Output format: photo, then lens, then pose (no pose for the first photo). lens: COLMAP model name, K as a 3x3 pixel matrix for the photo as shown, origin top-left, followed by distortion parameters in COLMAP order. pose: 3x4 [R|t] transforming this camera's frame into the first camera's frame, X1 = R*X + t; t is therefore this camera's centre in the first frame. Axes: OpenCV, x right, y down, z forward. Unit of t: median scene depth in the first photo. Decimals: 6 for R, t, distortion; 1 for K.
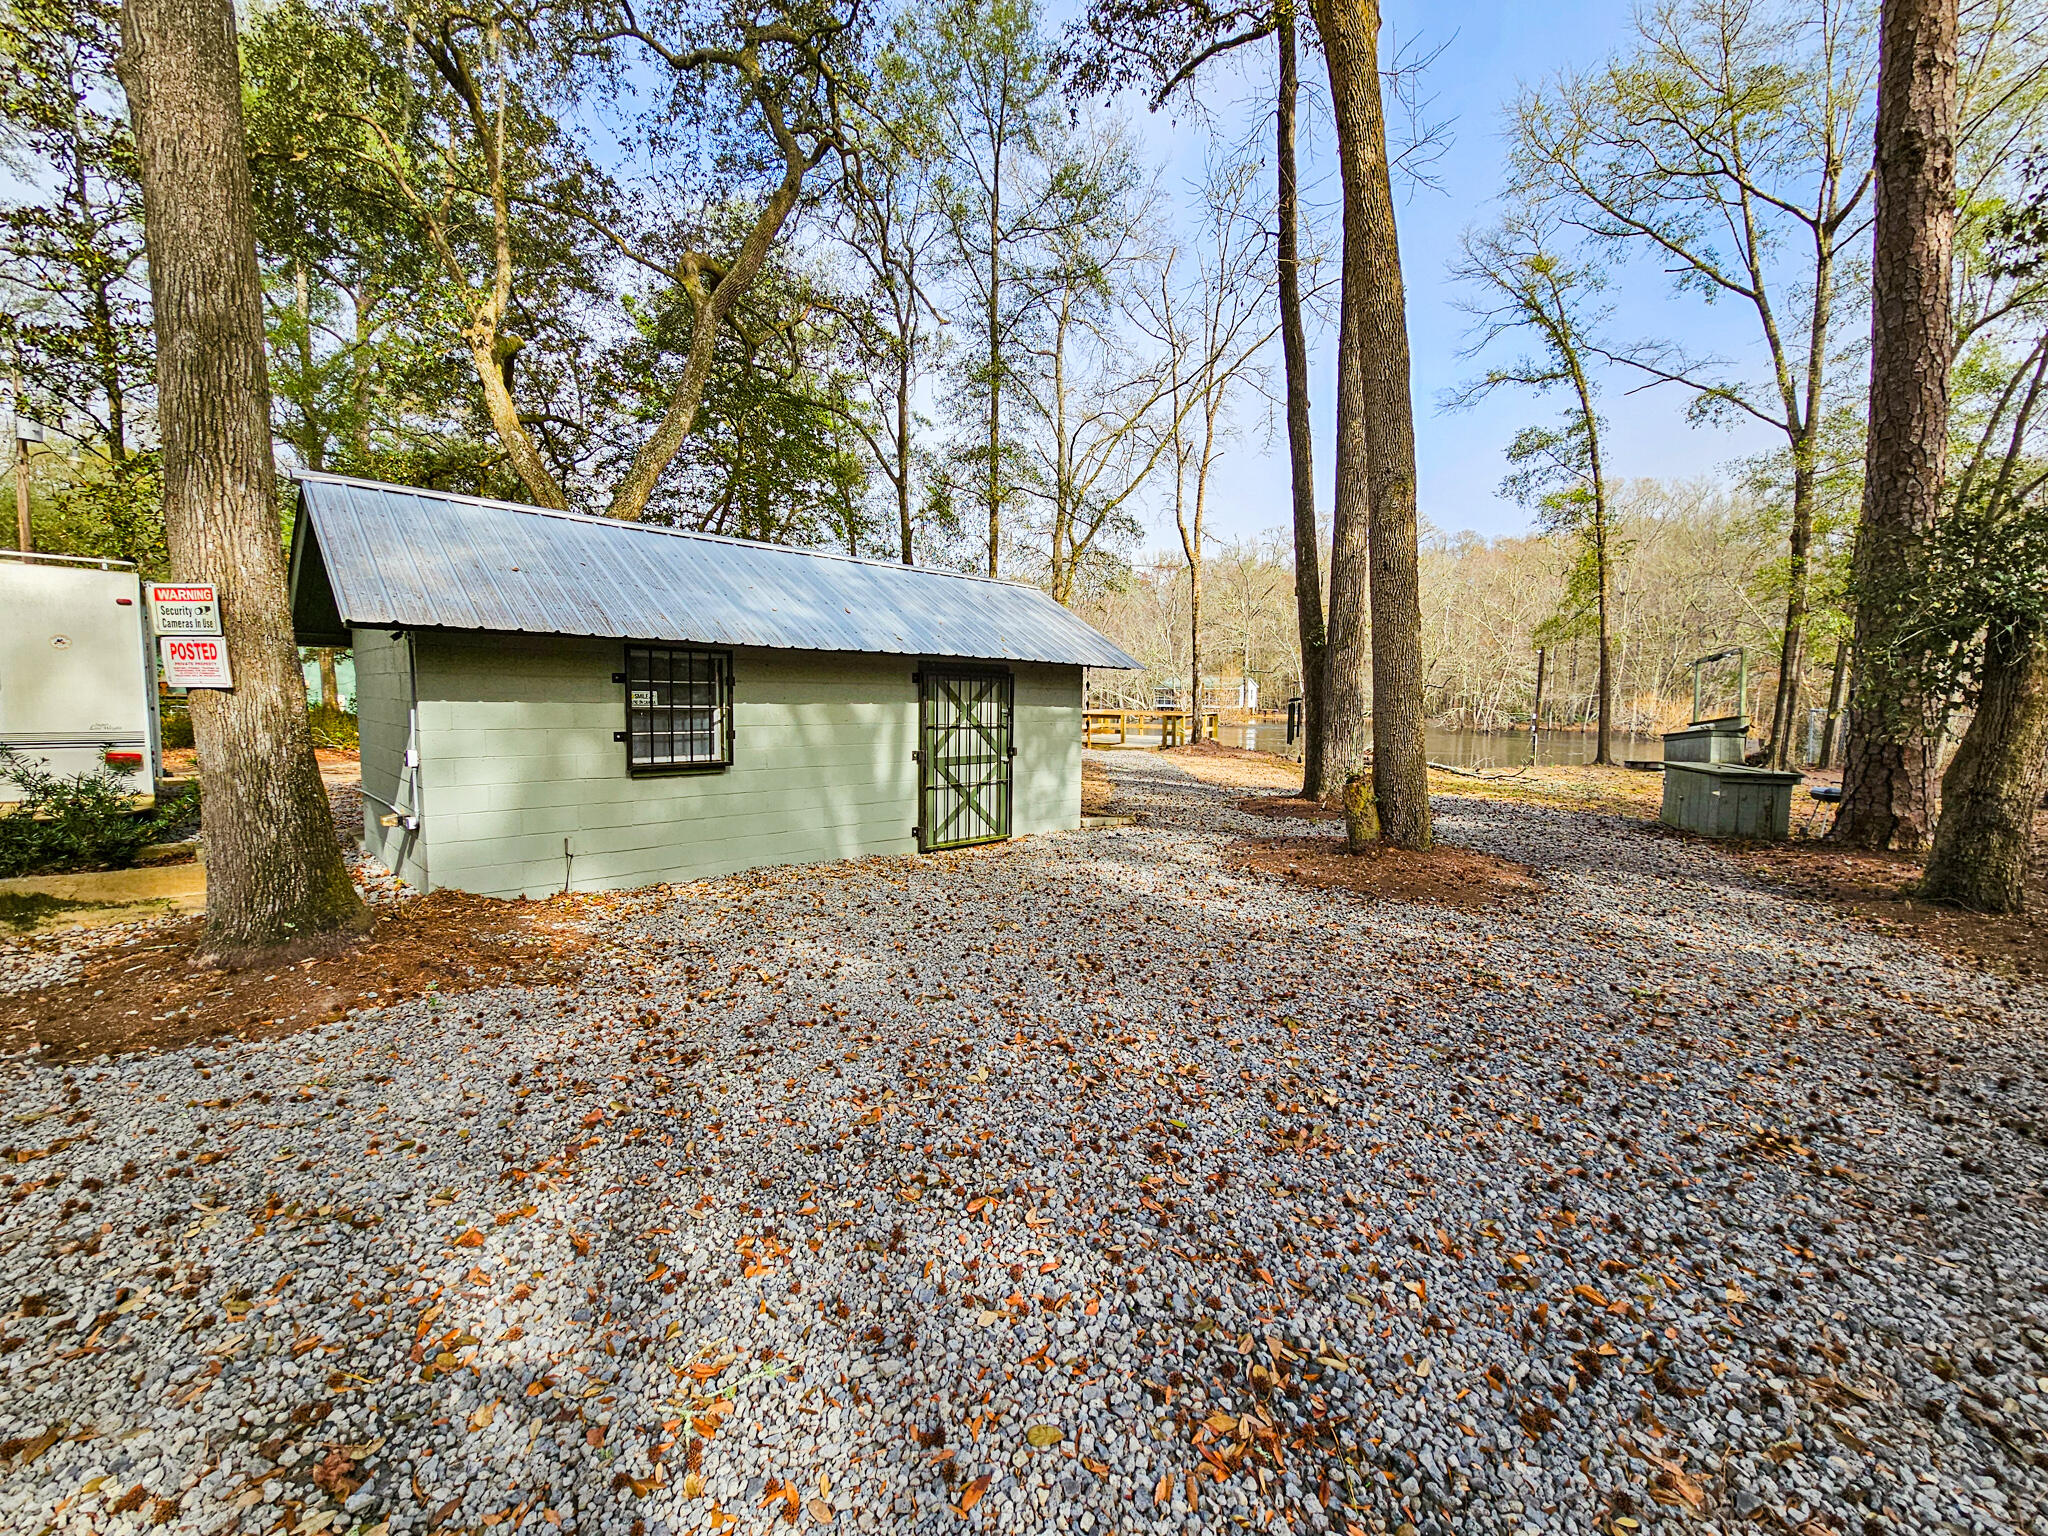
lens RADIAL K [[837.7, 0, 1018.0], [0, 837.7, 772.3], [0, 0, 1]] dist [-0.000289, 0.000234]
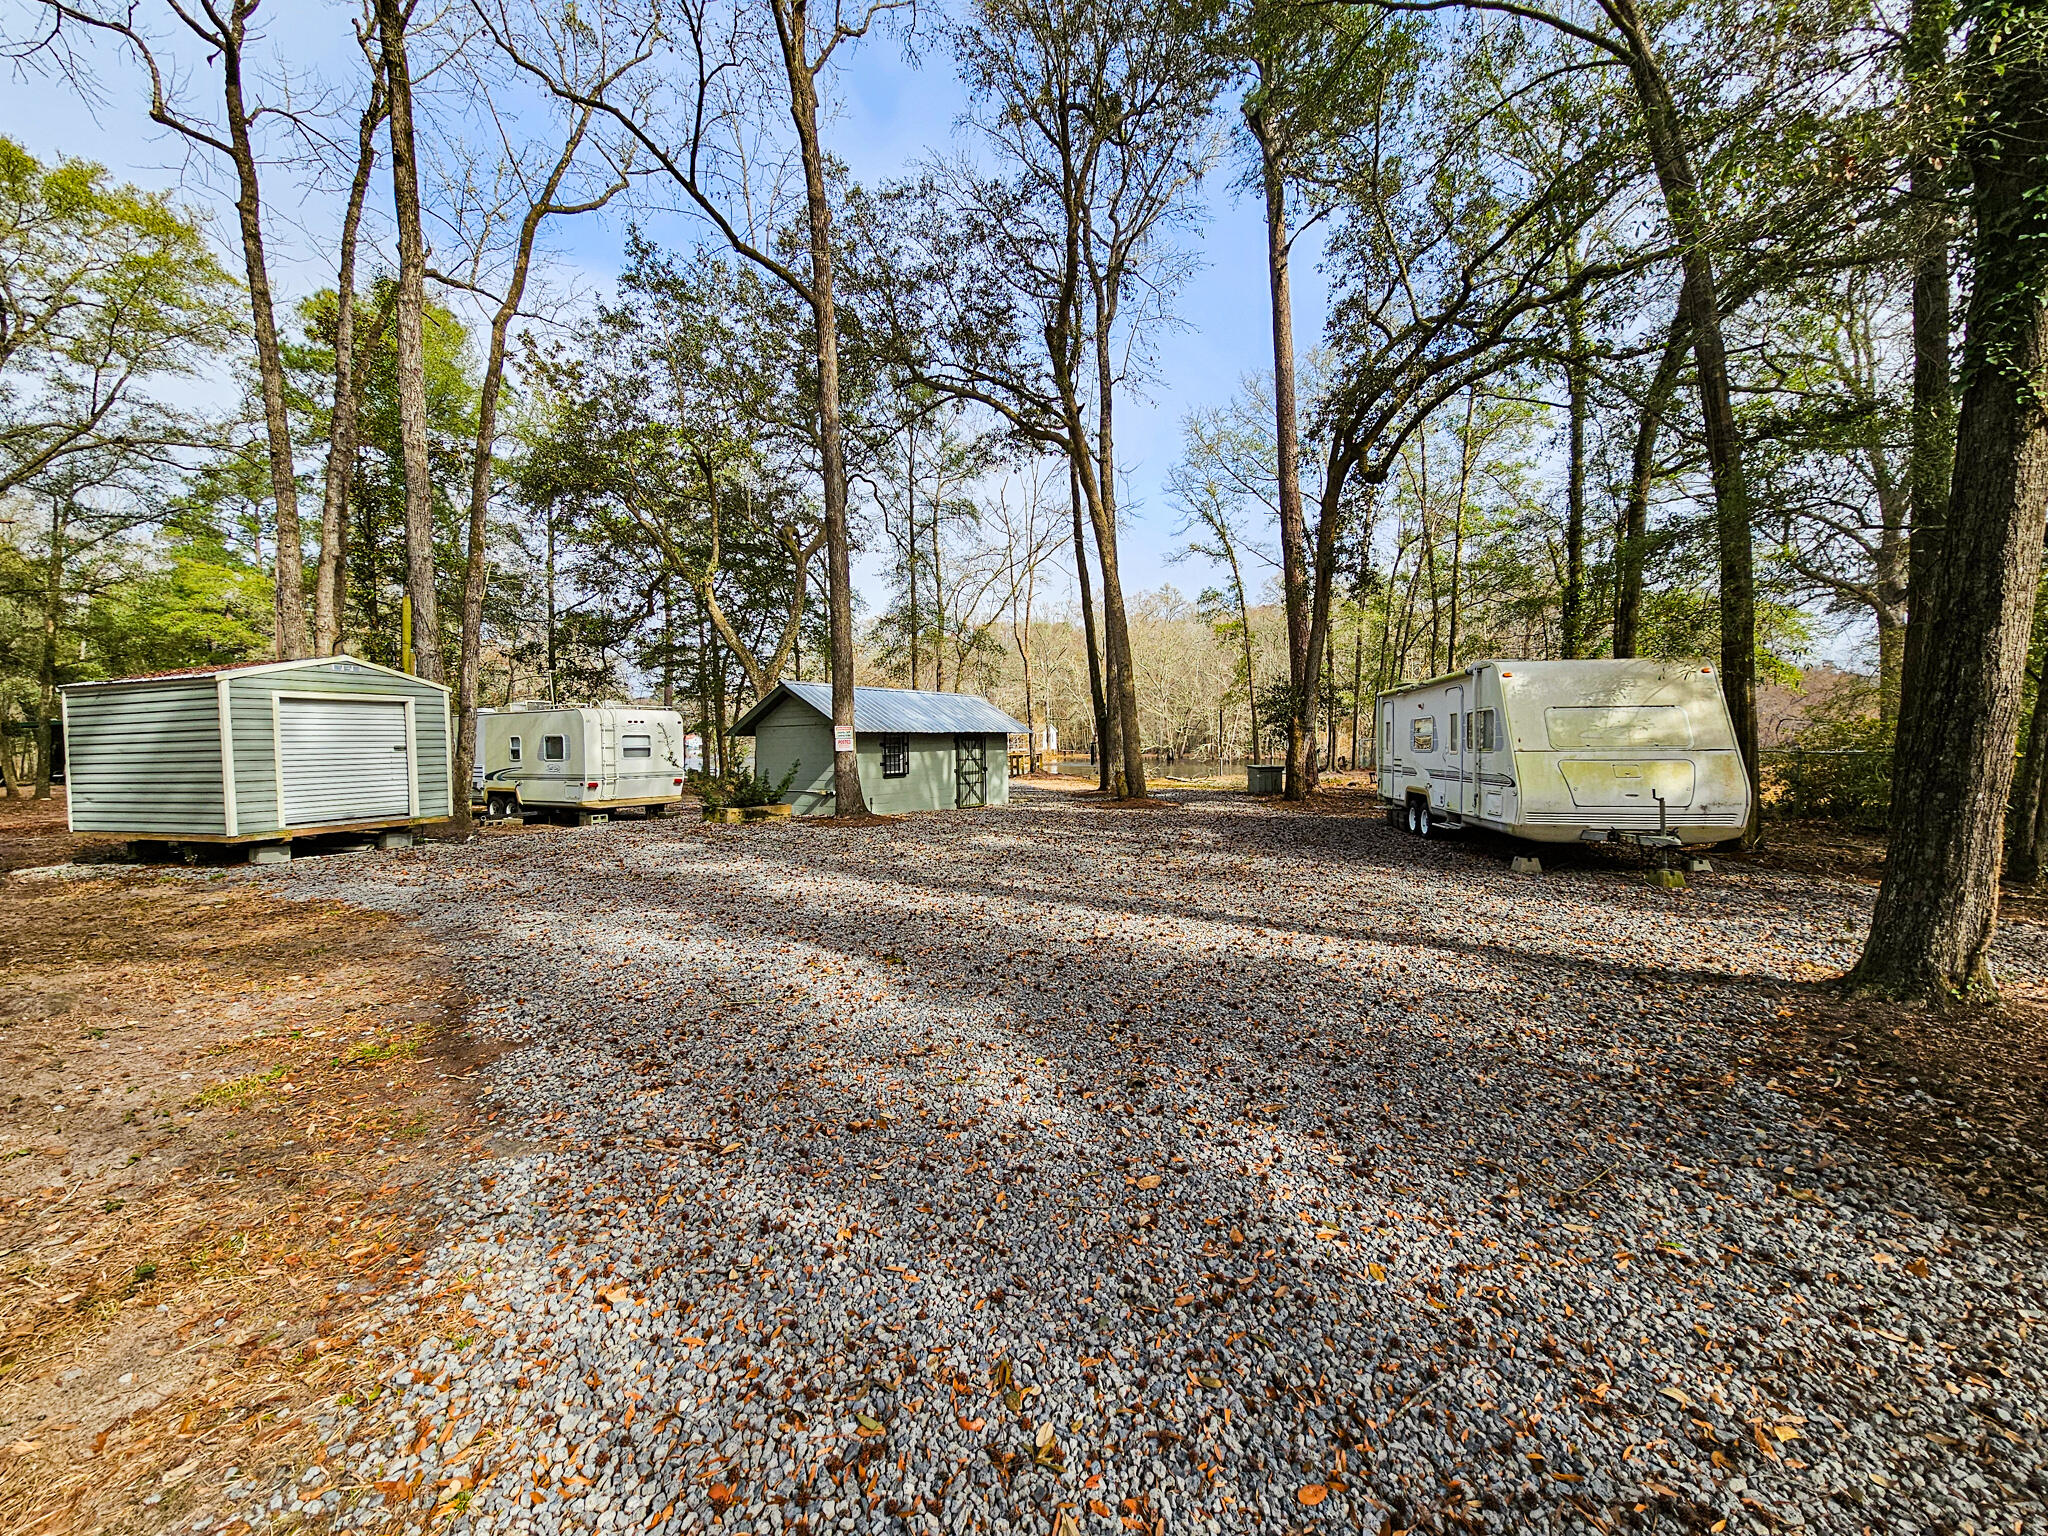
lens RADIAL K [[837.7, 0, 1018.0], [0, 837.7, 772.3], [0, 0, 1]] dist [-0.000289, 0.000234]
pose [[0.971541, -0.040973, 0.233302, -0.243743], [0.053635, 0.997397, -0.048190, 0.053729], [-0.230721, 0.059332, 0.971209, -0.694328]]
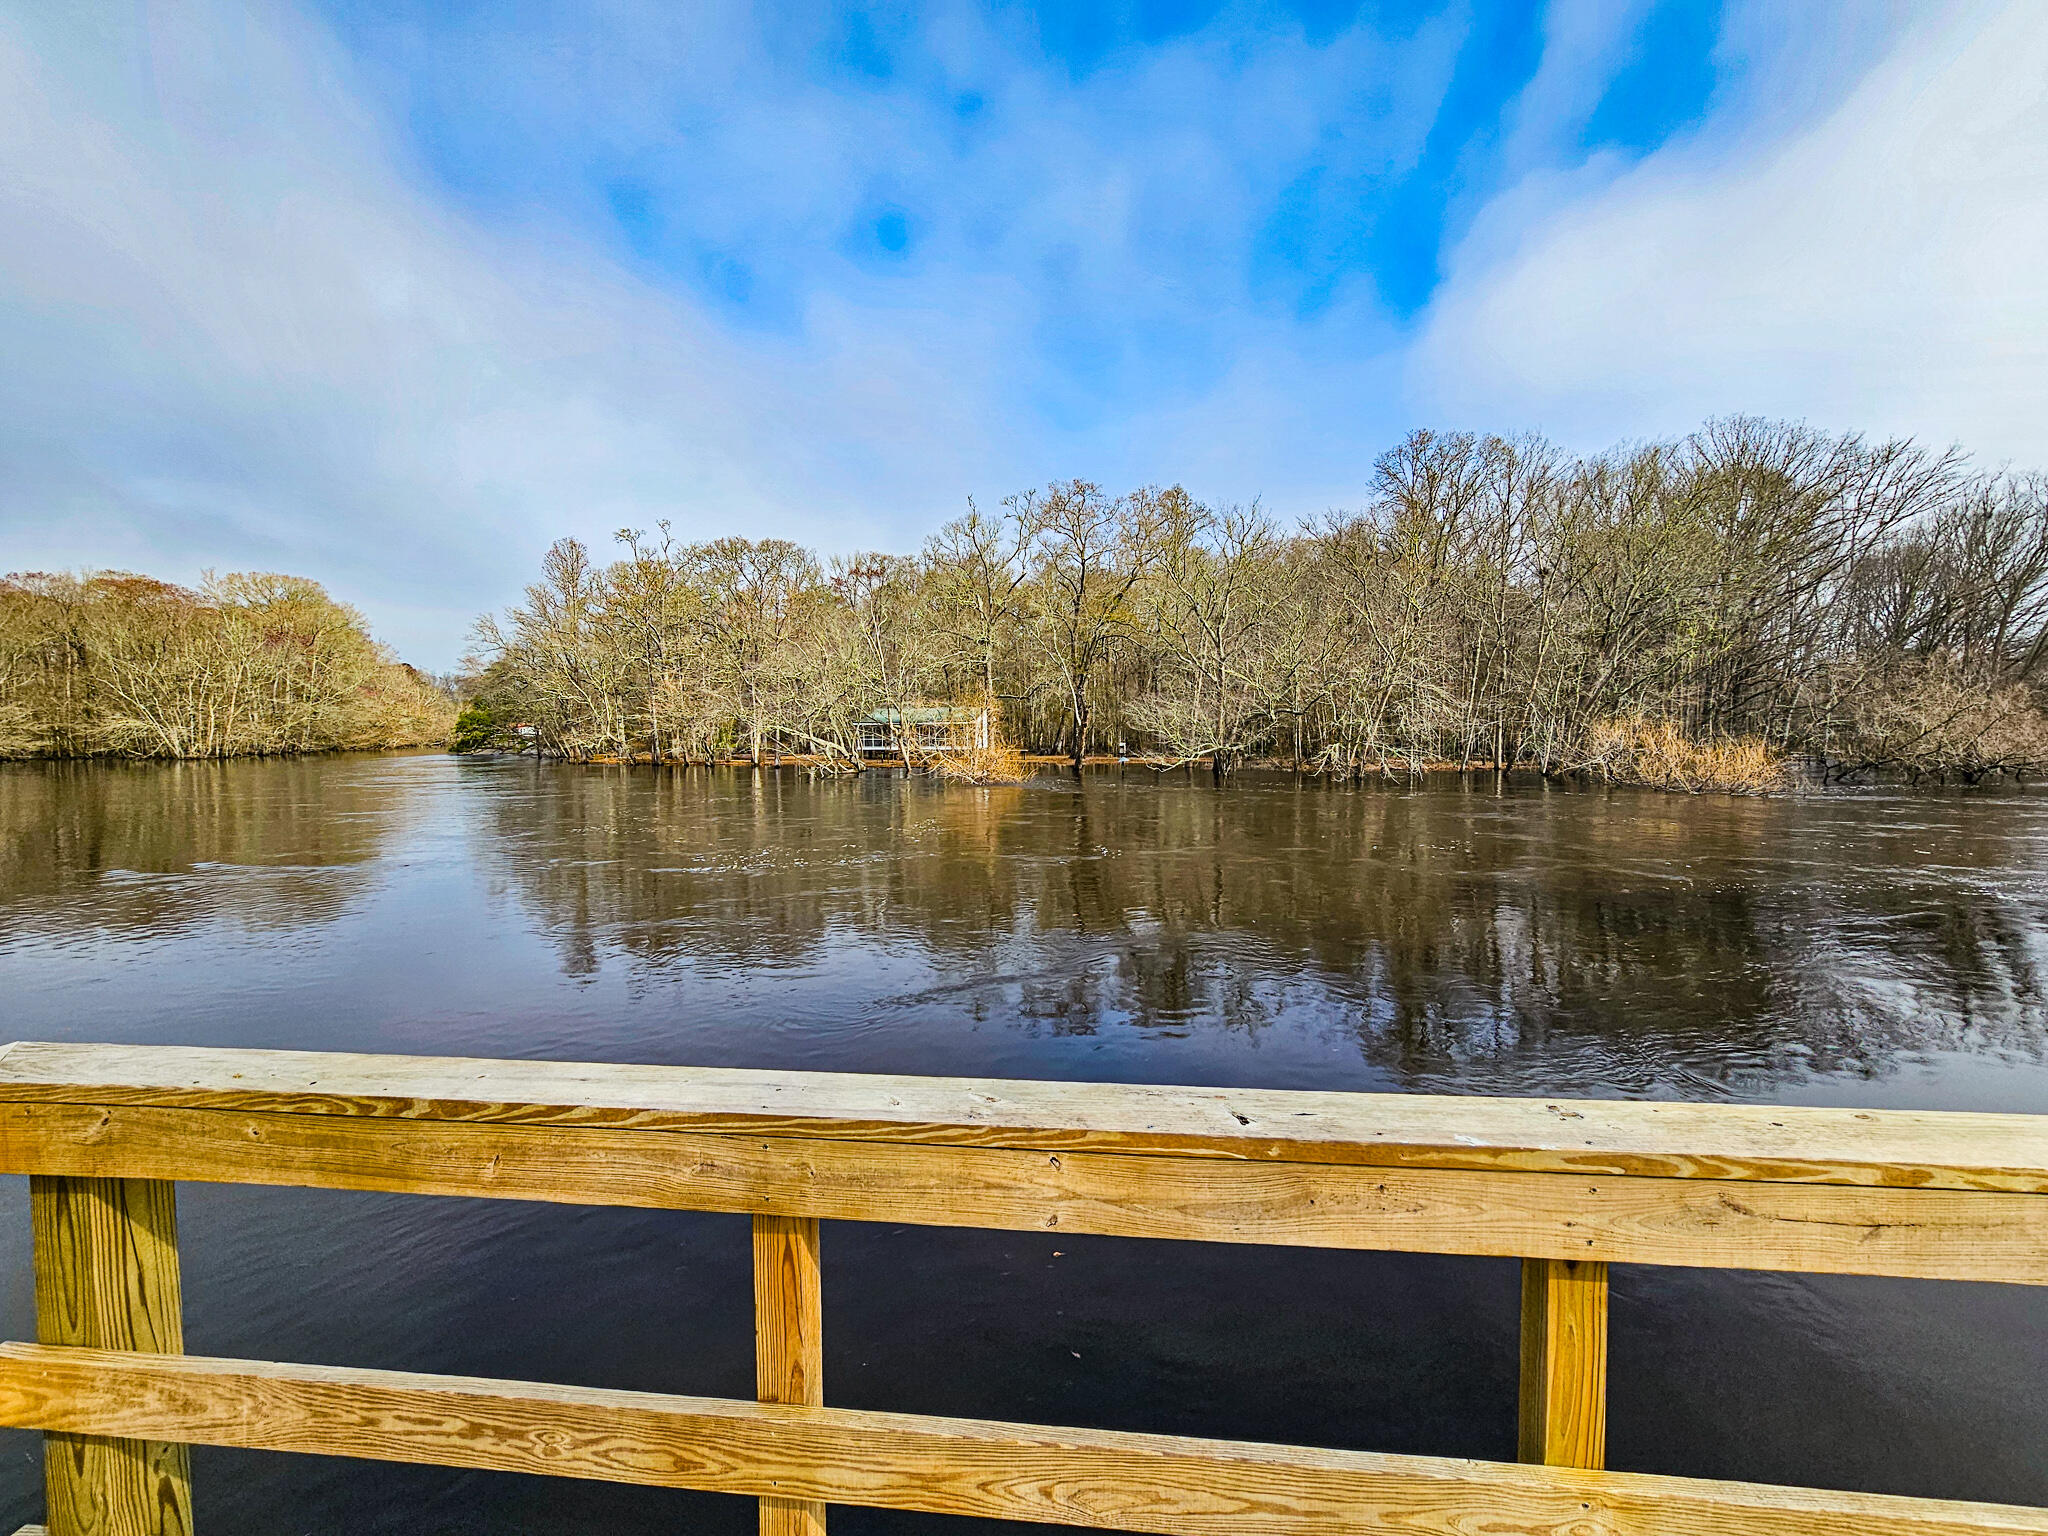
lens RADIAL K [[837.7, 0, 1018.0], [0, 837.7, 772.3], [0, 0, 1]] dist [-0.000289, 0.000234]
pose [[0.938356, -0.037604, 0.343618, 0.238037], [0.052930, 0.997973, -0.035328, -0.146260], [-0.341593, 0.051338, 0.938445, 1.563287]]
